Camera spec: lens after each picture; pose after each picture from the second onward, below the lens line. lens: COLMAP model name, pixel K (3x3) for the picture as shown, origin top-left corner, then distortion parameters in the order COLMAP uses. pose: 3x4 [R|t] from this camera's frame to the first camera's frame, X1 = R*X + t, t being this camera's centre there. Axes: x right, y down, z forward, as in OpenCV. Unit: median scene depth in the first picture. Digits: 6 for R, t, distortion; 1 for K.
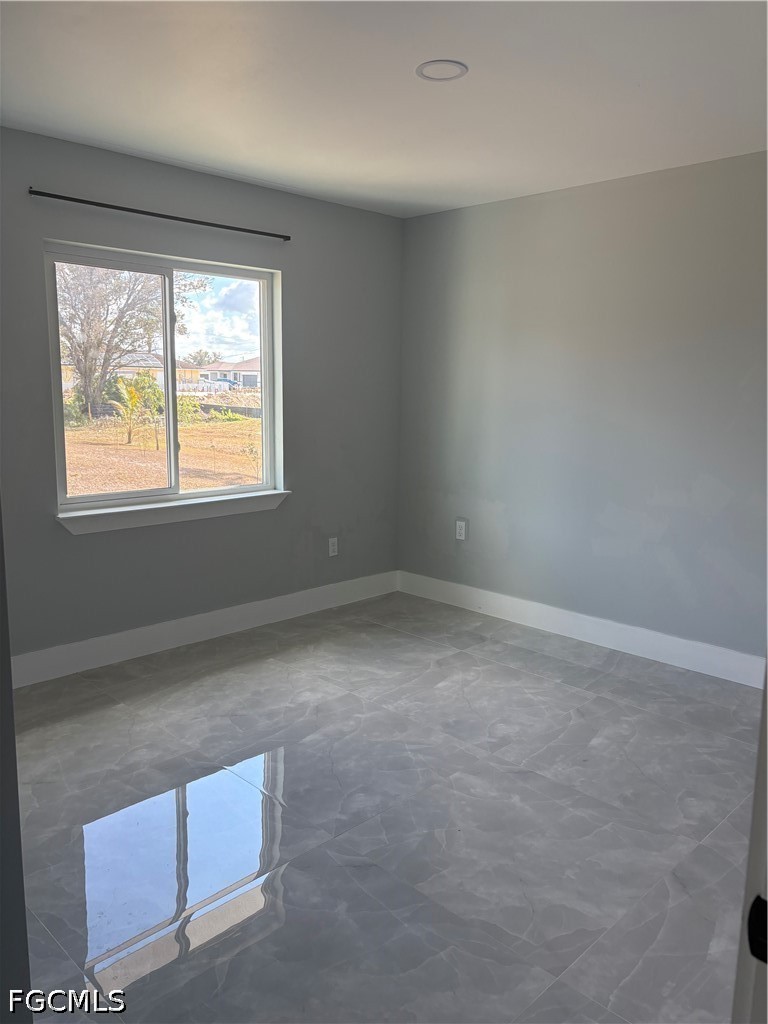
lens RADIAL K [[768.2, 0, 384.0], [0, 768.2, 512.0], [0, 0, 1]] dist [0.010393, -0.024503]
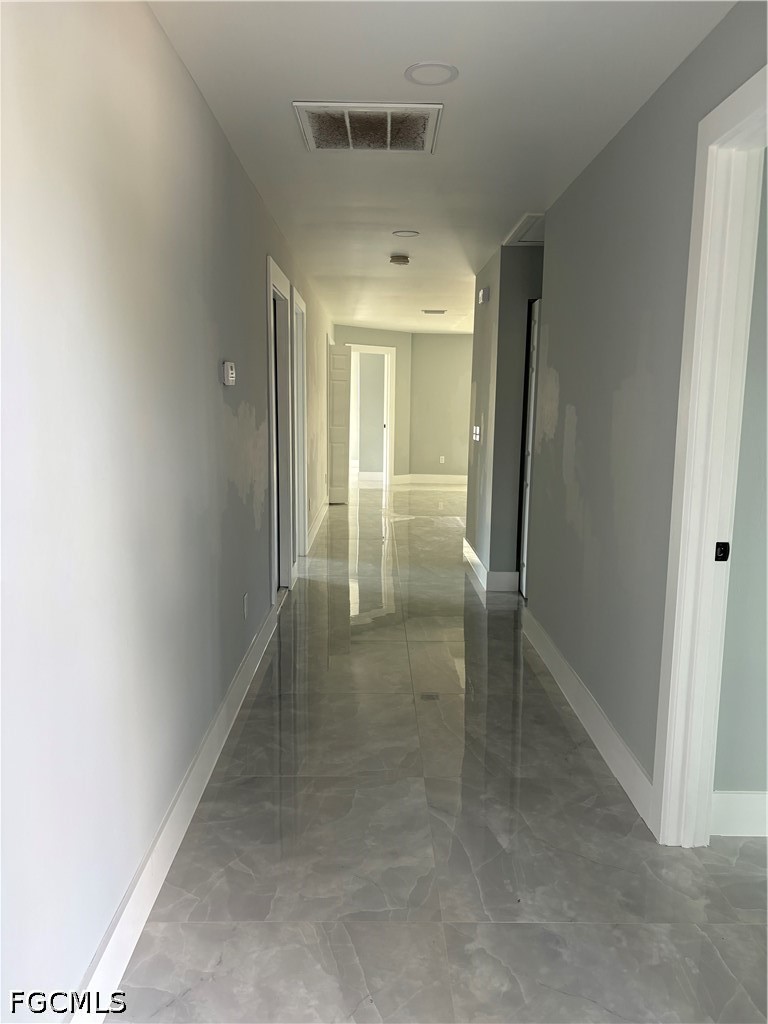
lens RADIAL K [[768.2, 0, 384.0], [0, 768.2, 512.0], [0, 0, 1]] dist [0.010393, -0.024503]
pose [[0.706572, -0.110268, 0.698997, -0.461576], [0.122256, 0.991953, 0.032901, -0.019872], [-0.697001, 0.062209, 0.714367, 0.201561]]
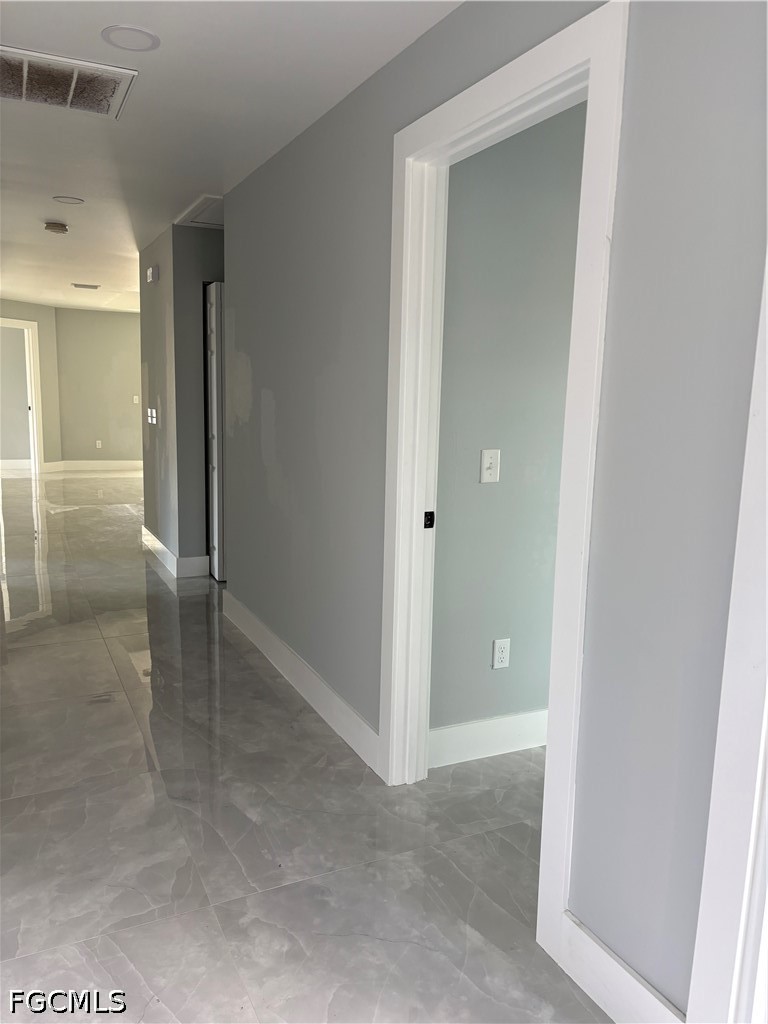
lens RADIAL K [[768.2, 0, 384.0], [0, 768.2, 512.0], [0, 0, 1]] dist [0.010393, -0.024503]
pose [[0.324408, -0.155663, 0.933021, -0.545605], [0.141930, 0.983210, 0.114688, -0.034776], [-0.935209, 0.095218, 0.341054, 0.290927]]
